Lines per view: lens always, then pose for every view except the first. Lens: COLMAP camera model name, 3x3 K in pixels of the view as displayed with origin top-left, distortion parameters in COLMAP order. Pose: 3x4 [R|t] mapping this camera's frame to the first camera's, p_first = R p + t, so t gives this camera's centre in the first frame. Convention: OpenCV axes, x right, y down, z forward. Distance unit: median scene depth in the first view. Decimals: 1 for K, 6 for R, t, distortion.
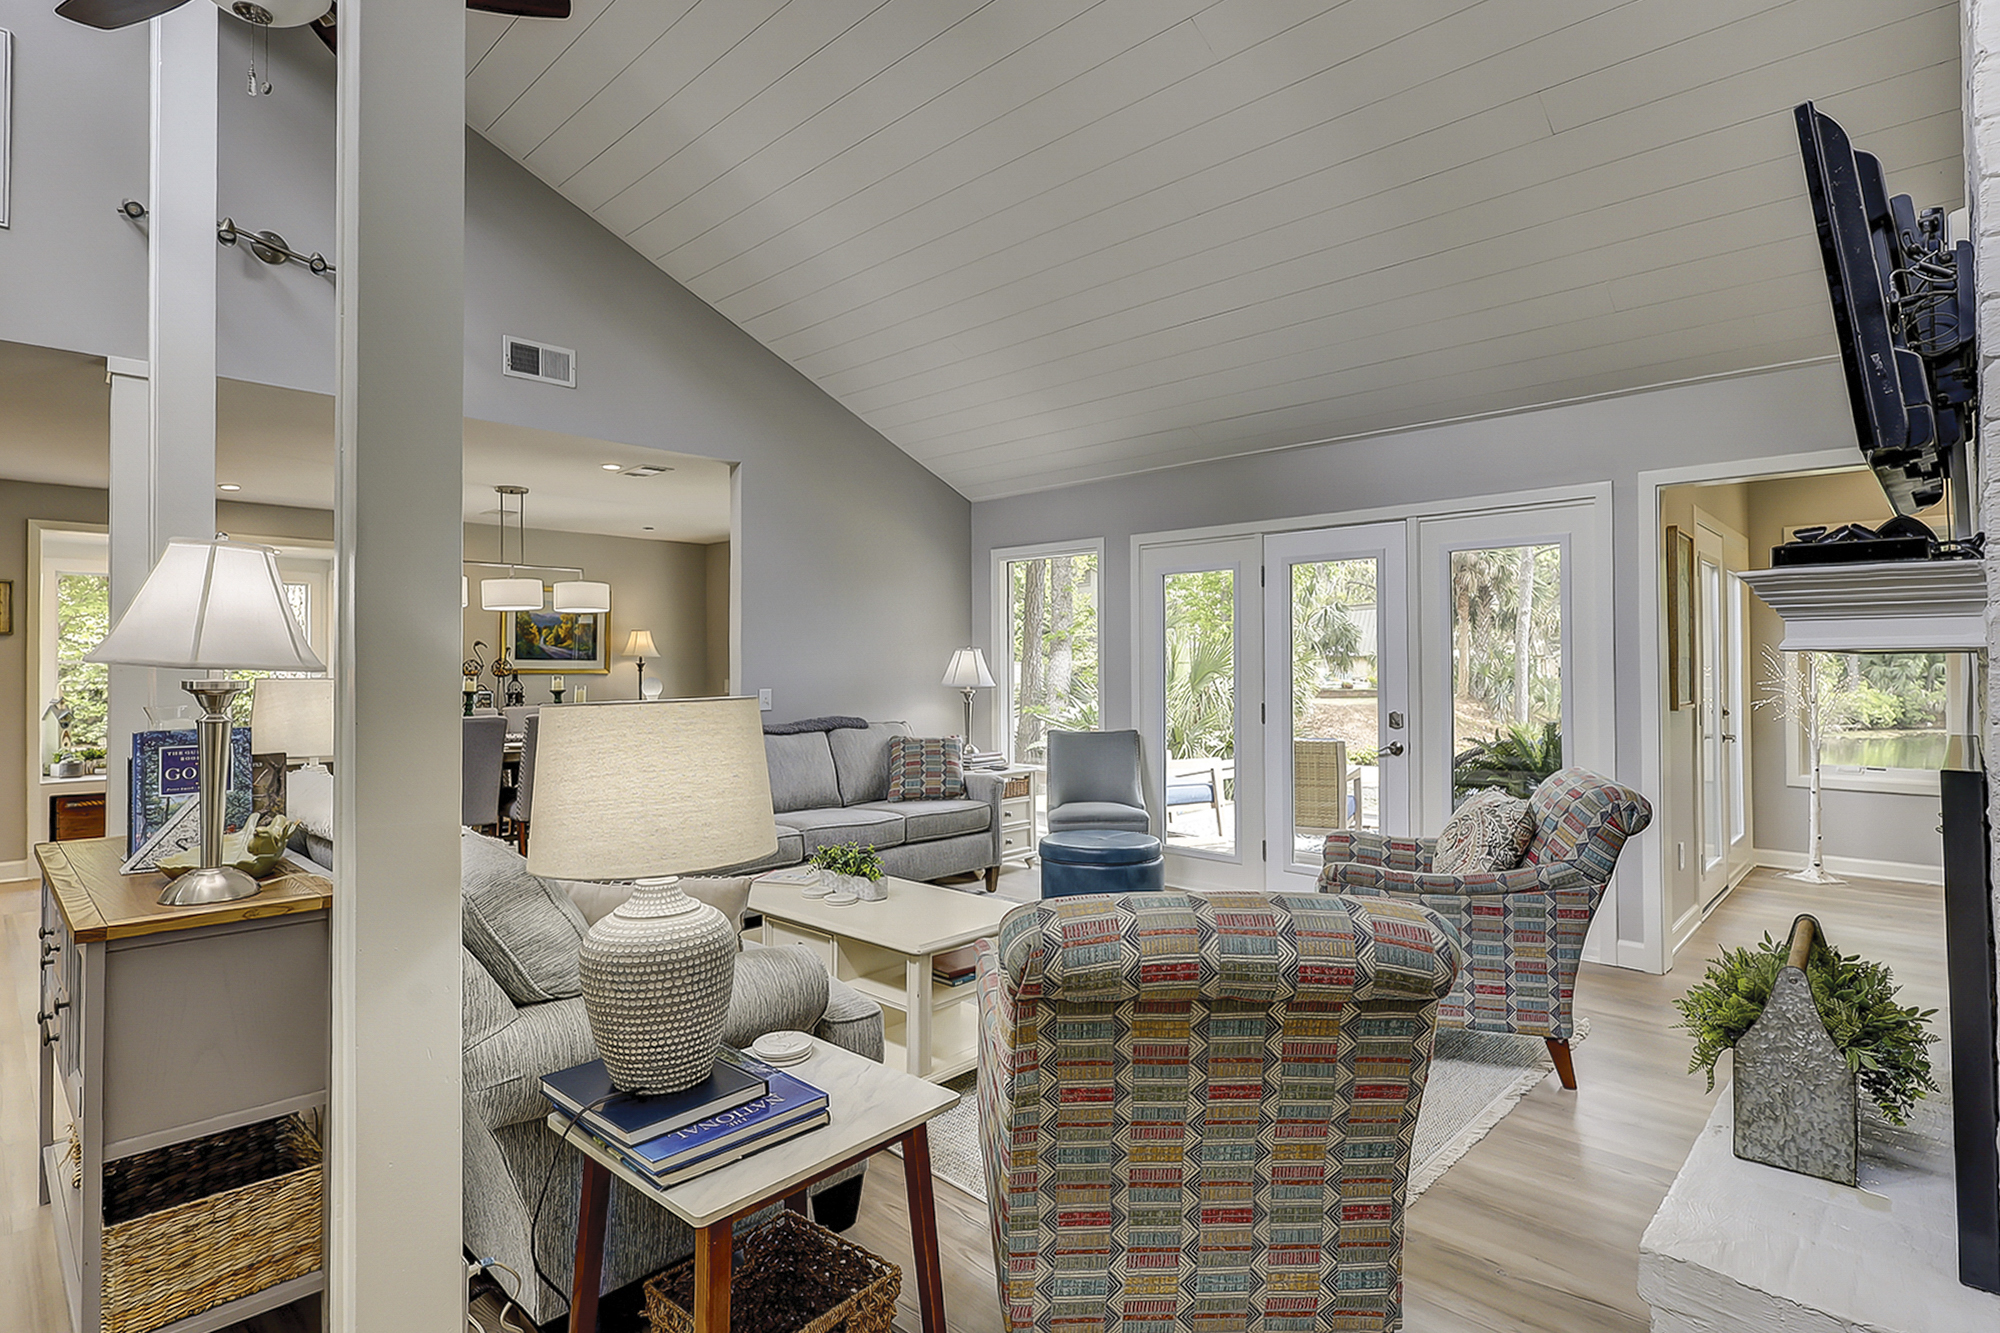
lens RADIAL K [[1000.3, 0, 1001.7], [0, 1000.3, 658.2], [0, 0, 1]] dist [-0.010598, 0.000256]
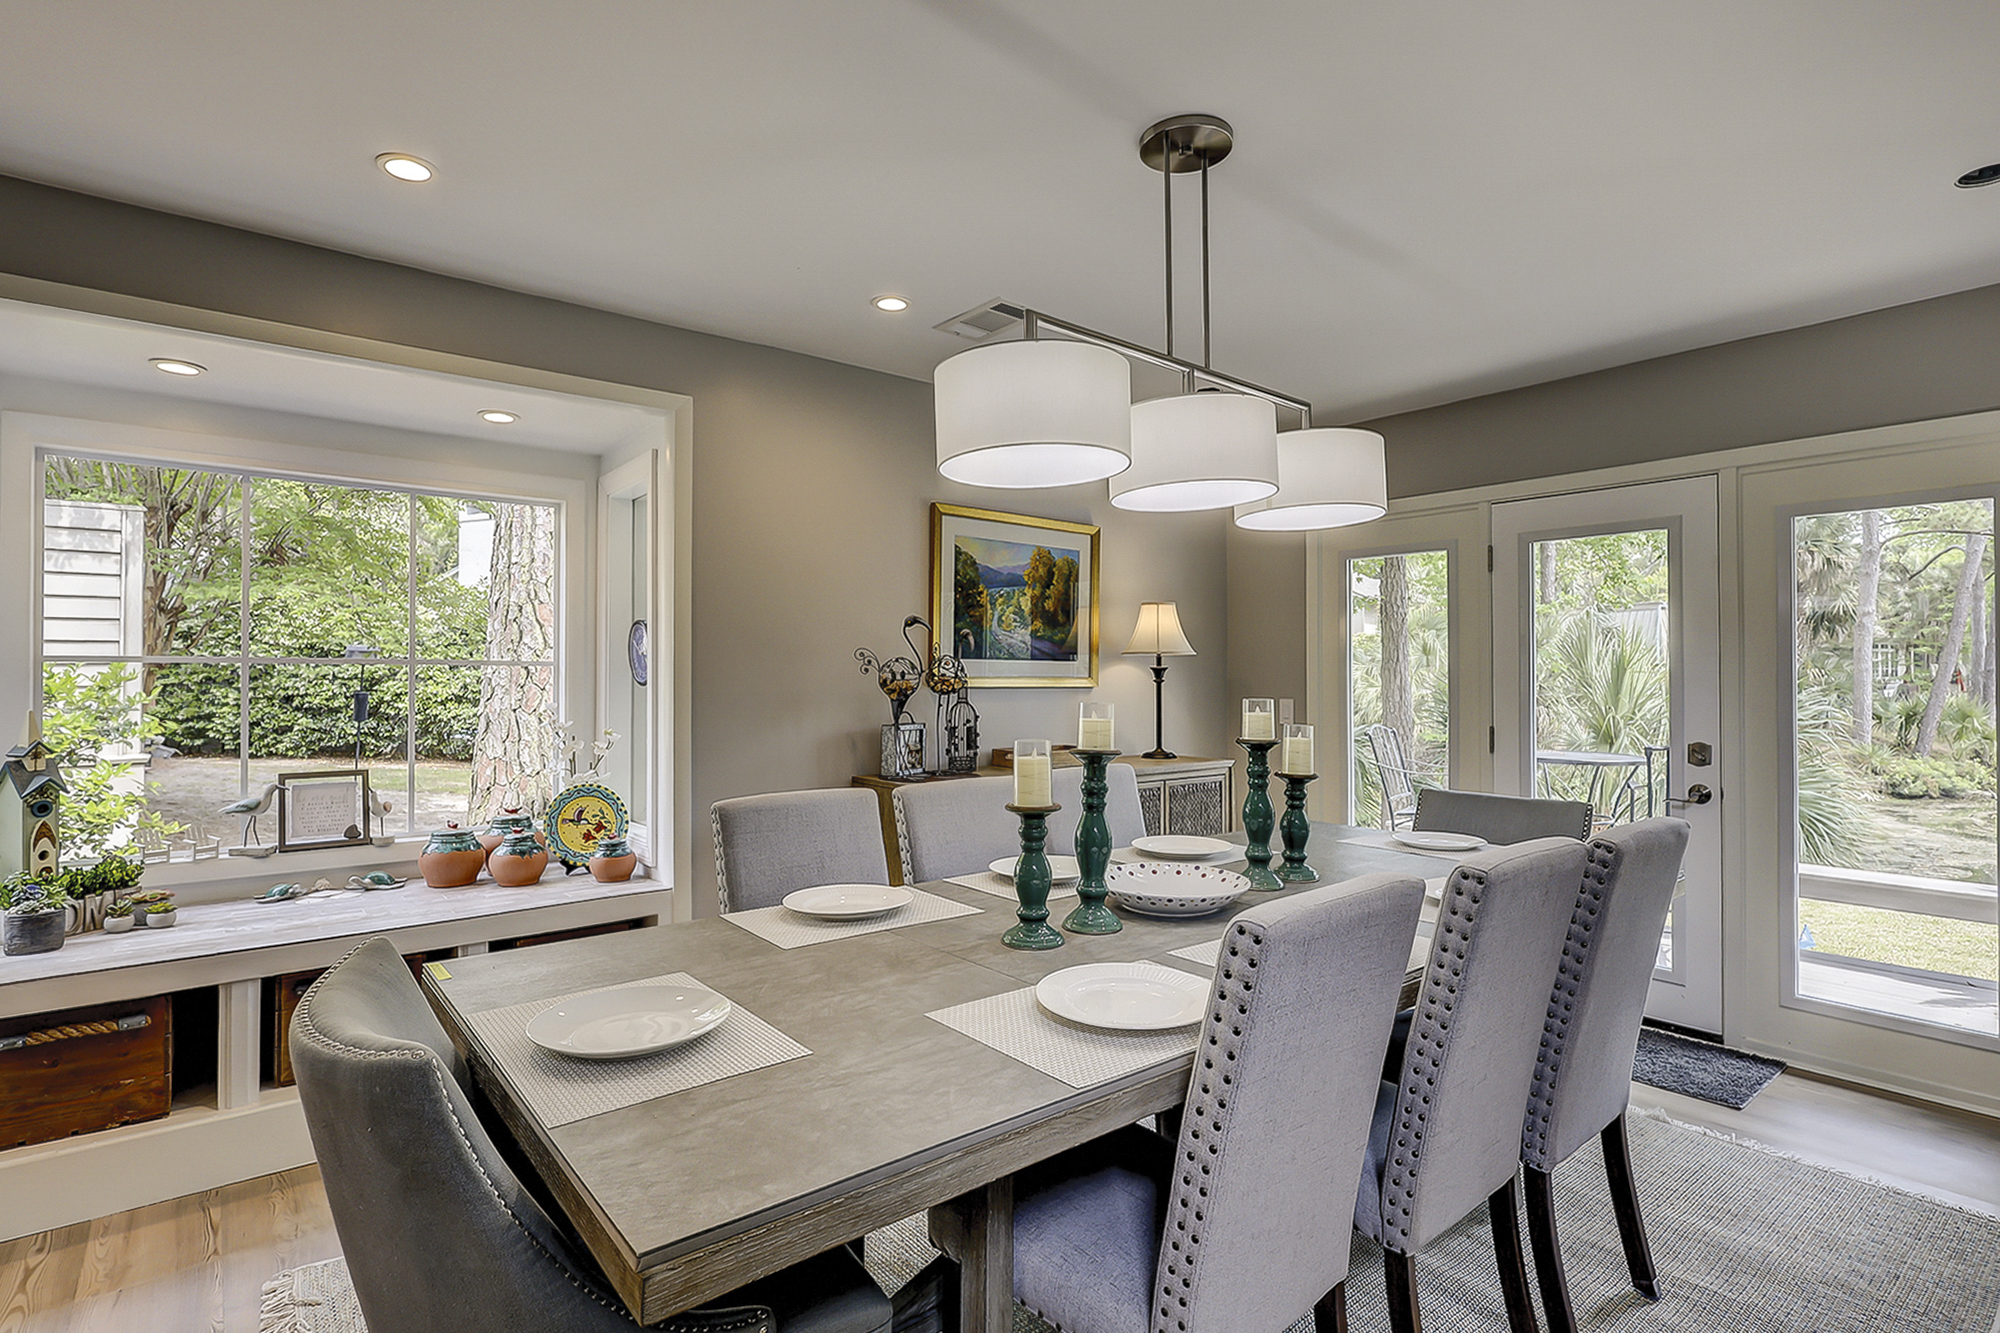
lens RADIAL K [[981.2, 0, 992.7], [0, 981.2, 663.2], [0, 0, 1]] dist [-0.006270, 0.000204]
pose [[0.991079, 0.003096, -0.133240, -0.544888], [-0.003584, 0.999988, -0.003423, 0.007091], [0.133228, 0.003870, 0.991078, 0.711376]]
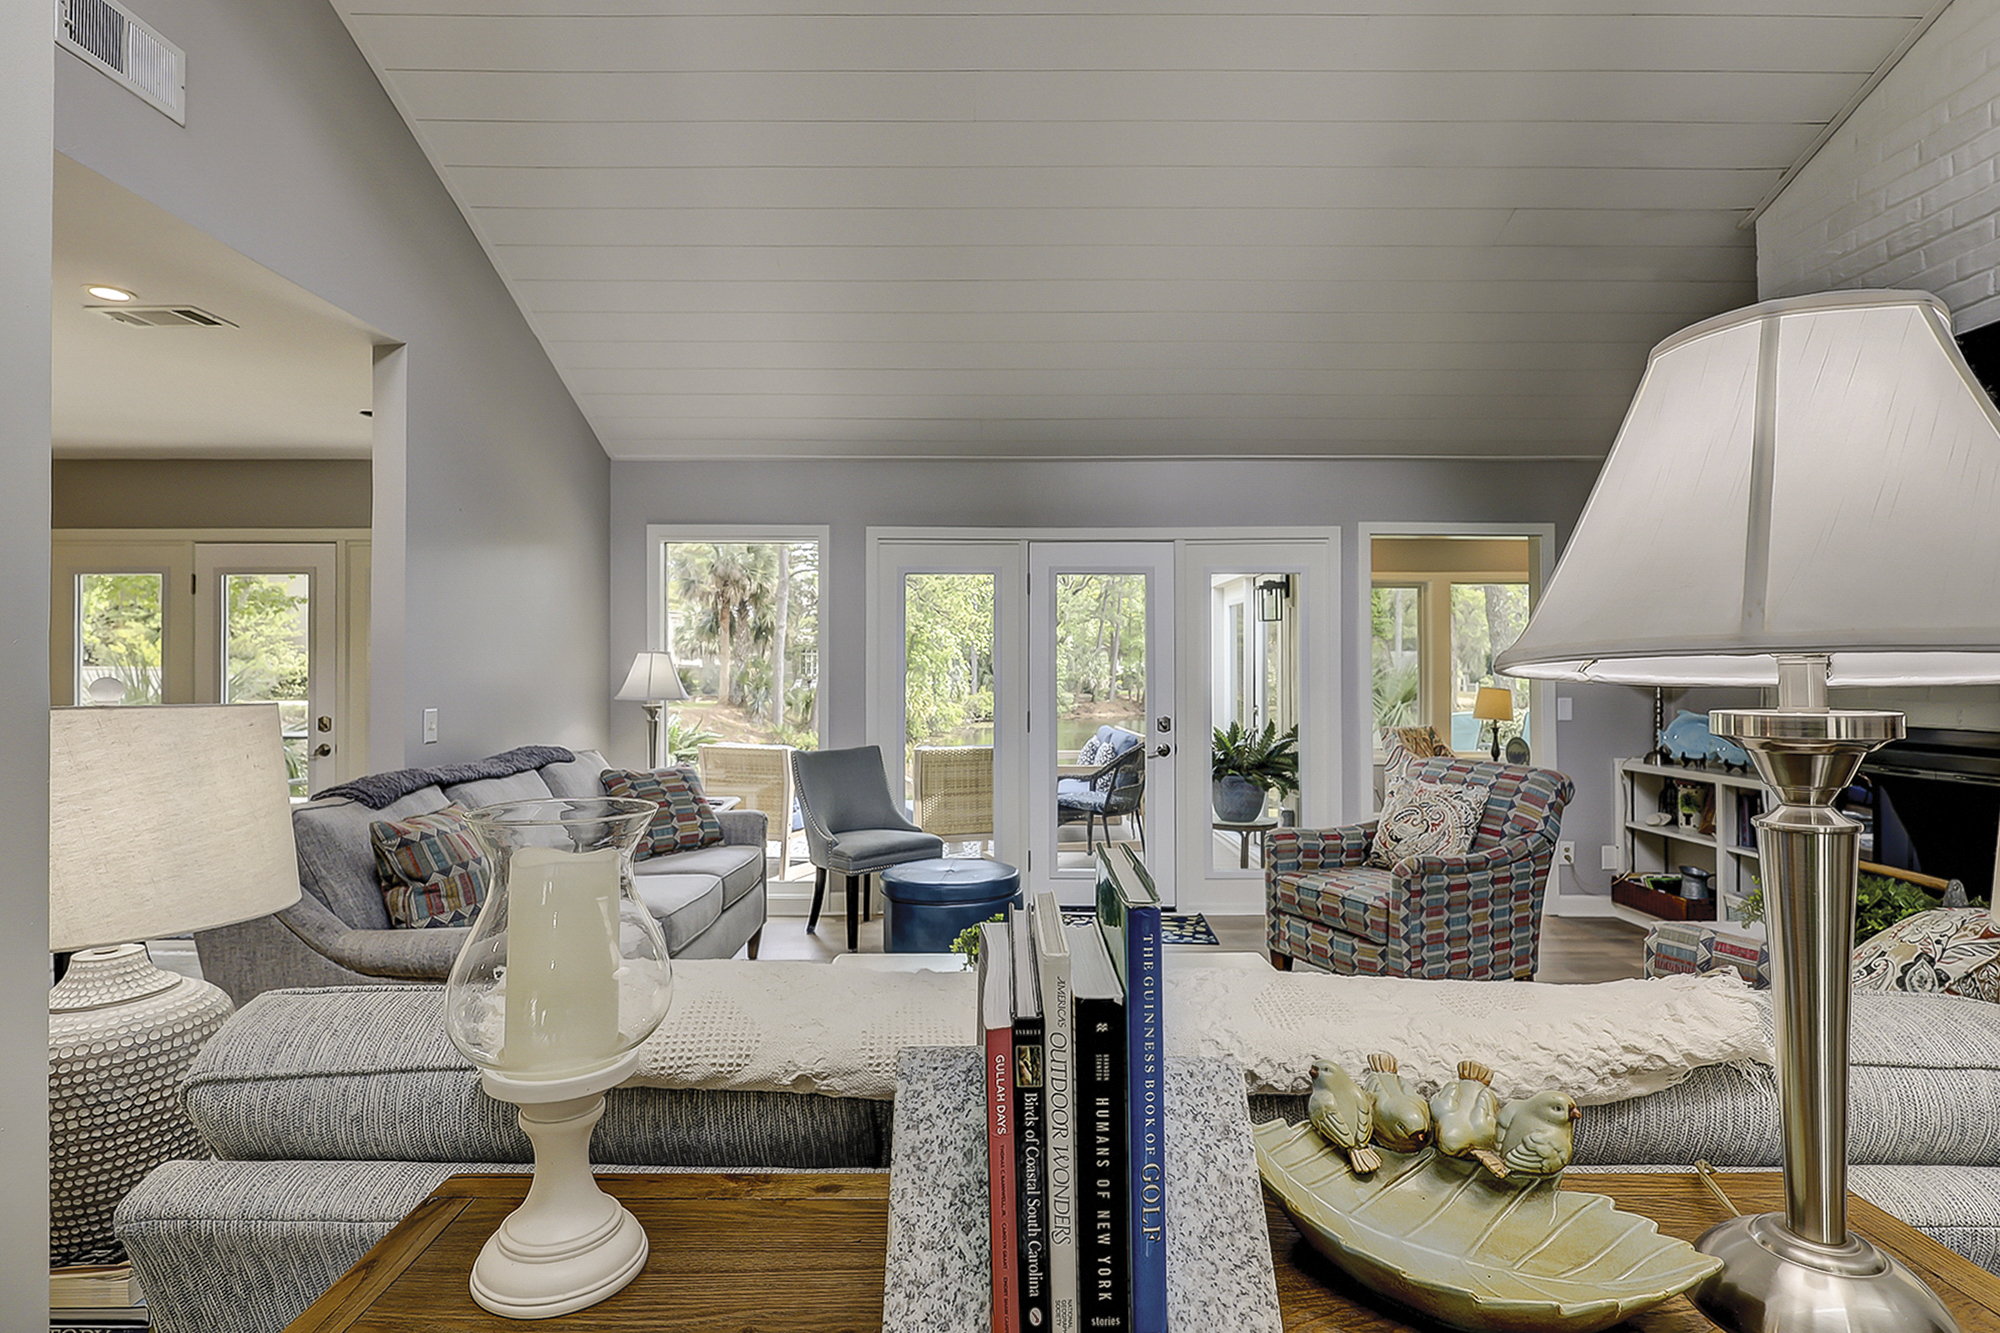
lens RADIAL K [[986.0, 0, 1000.0], [0, 986.0, 666.5], [0, 0, 1]] dist [-0.000119, 0.000037]
pose [[0.723372, 0.009159, 0.690398, -0.385806], [-0.008972, 0.999952, -0.003865, 0.003223], [-0.690401, -0.003398, 0.723419, 0.280665]]
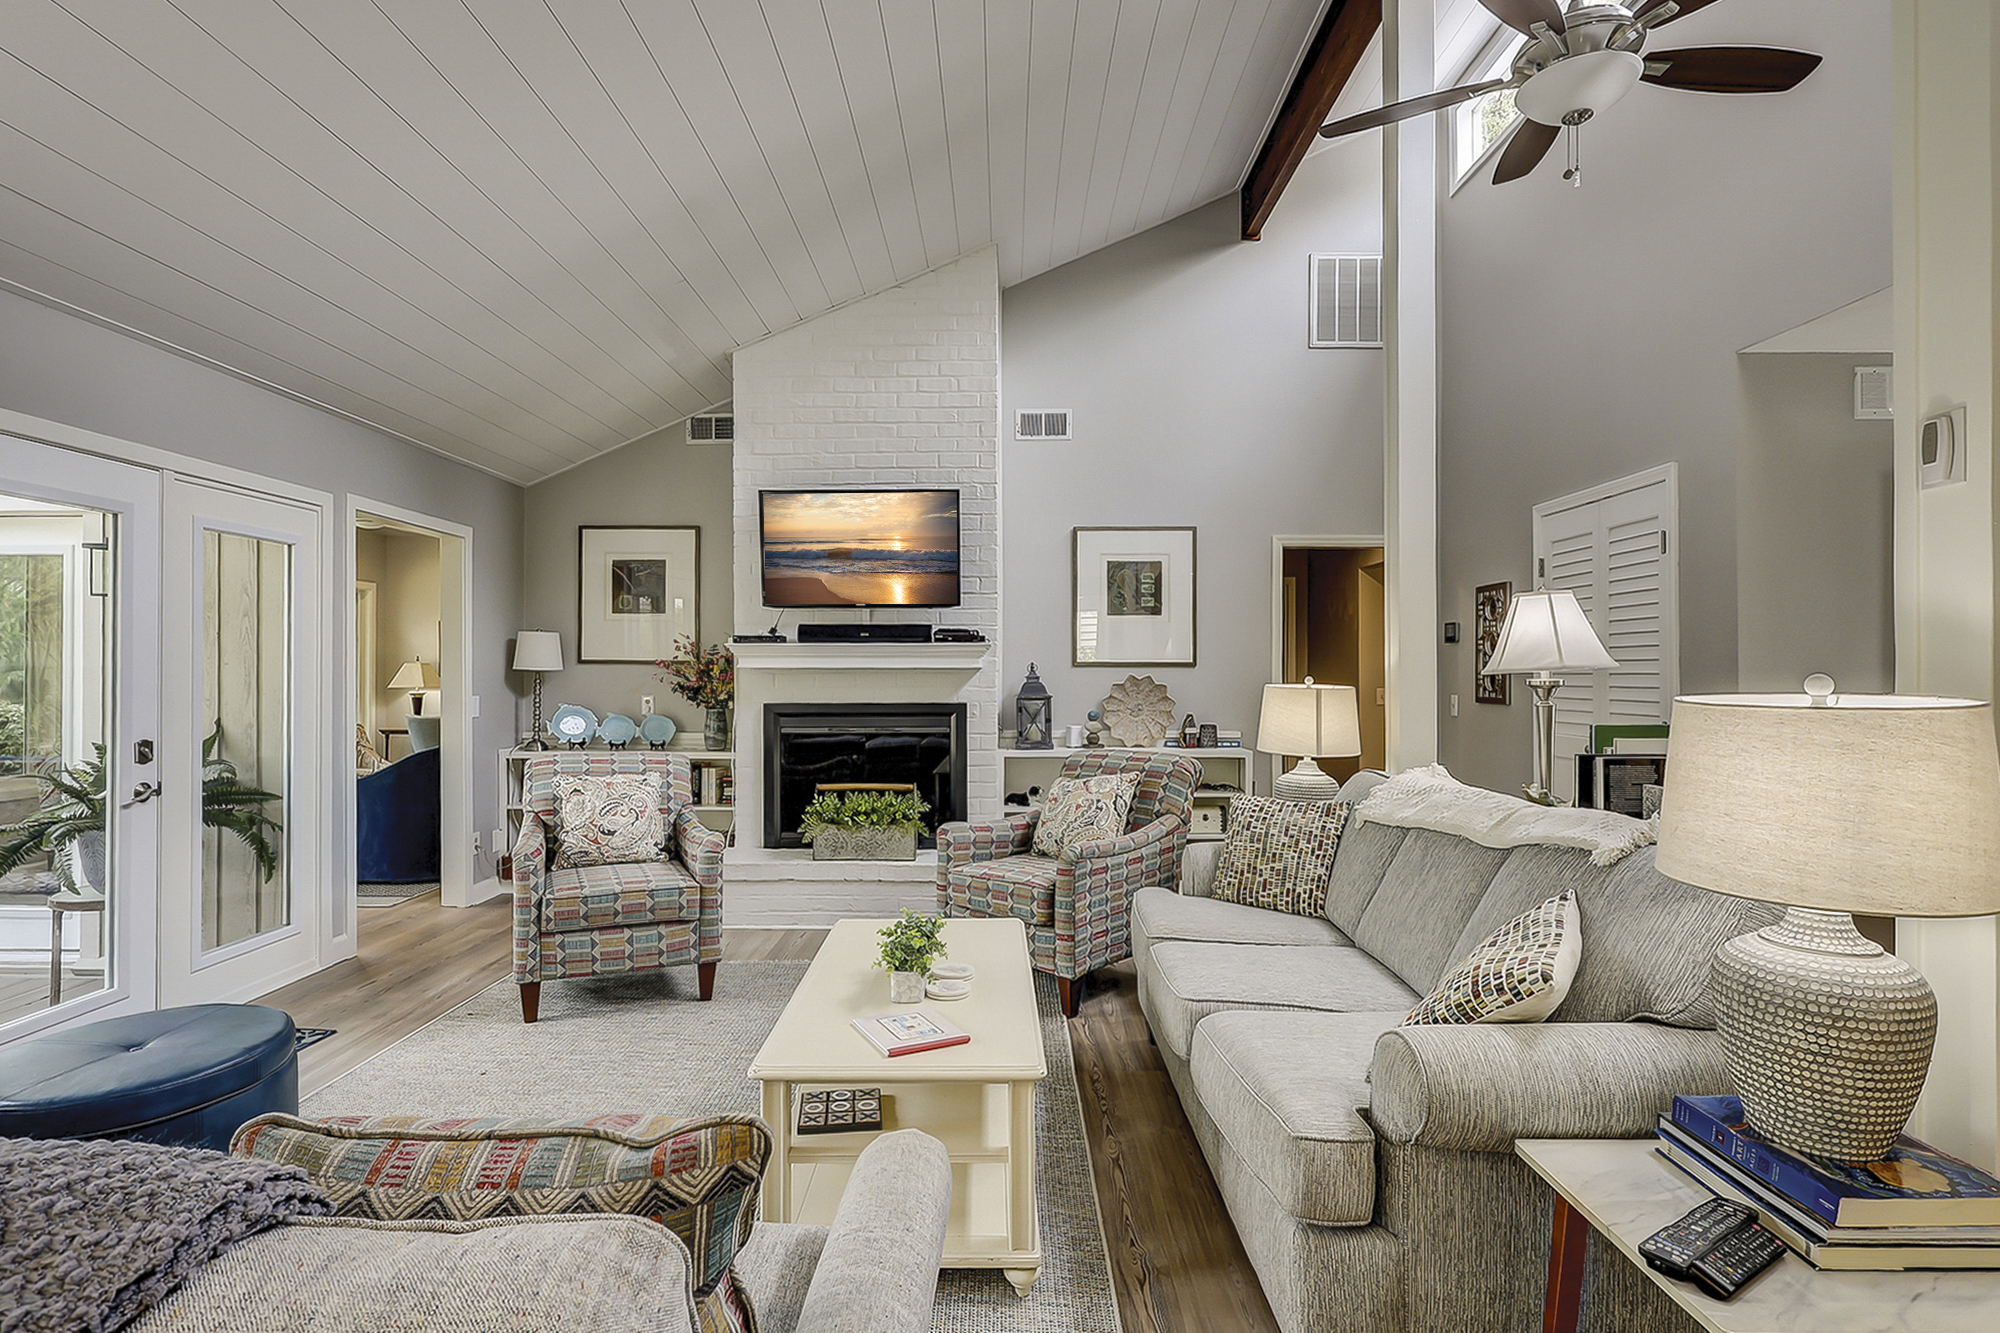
lens RADIAL K [[986.0, 0, 1000.0], [0, 986.0, 666.5], [0, 0, 1]] dist [-0.000119, 0.000037]
pose [[-0.678744, 0.008516, 0.734326, -0.421595], [-0.003531, 0.999883, -0.014860, 0.008045], [-0.734367, -0.012679, -0.678635, 0.829220]]
